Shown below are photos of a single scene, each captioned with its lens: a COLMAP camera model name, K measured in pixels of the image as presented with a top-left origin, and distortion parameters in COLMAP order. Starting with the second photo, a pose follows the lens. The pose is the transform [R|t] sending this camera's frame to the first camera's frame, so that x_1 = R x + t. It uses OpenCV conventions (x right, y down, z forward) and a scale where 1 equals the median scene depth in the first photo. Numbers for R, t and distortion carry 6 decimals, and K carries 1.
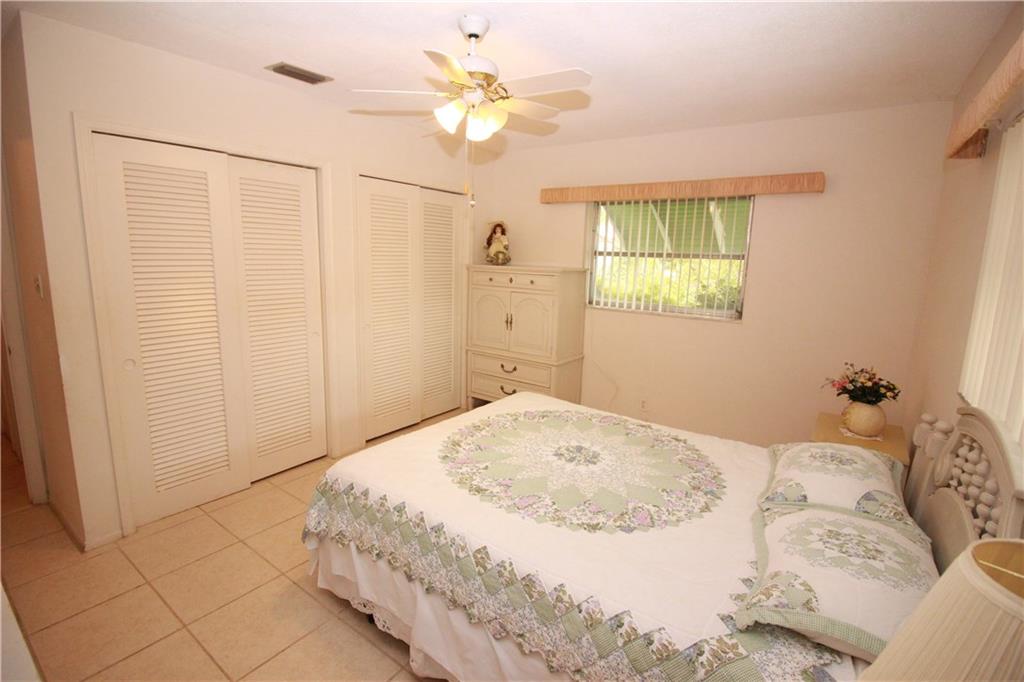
lens RADIAL K [[478.9, 0, 509.6], [0, 478.9, 333.8], [0, 0, 1]] dist [0.002634, 0.000102]
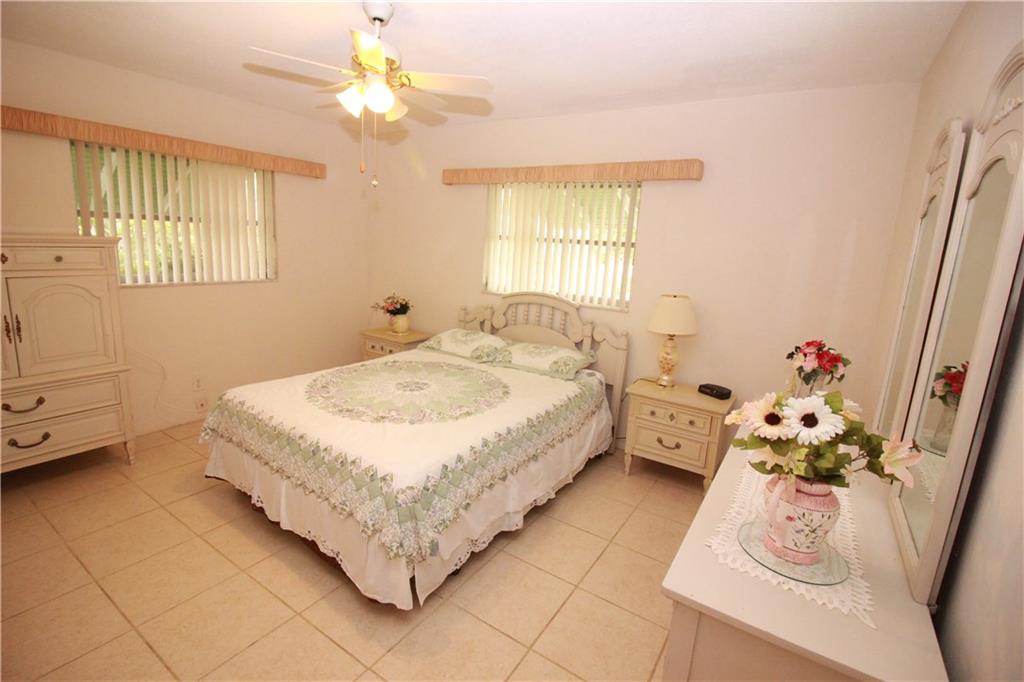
lens RADIAL K [[478.9, 0, 507.3], [0, 478.9, 337.0], [0, 0, 1]] dist [0.002634, 0.000102]
pose [[-0.048035, -0.229439, 0.972137, -1.145814], [0.113422, 0.965713, 0.233527, -0.159944], [-0.992385, 0.121479, -0.020364, 0.765719]]
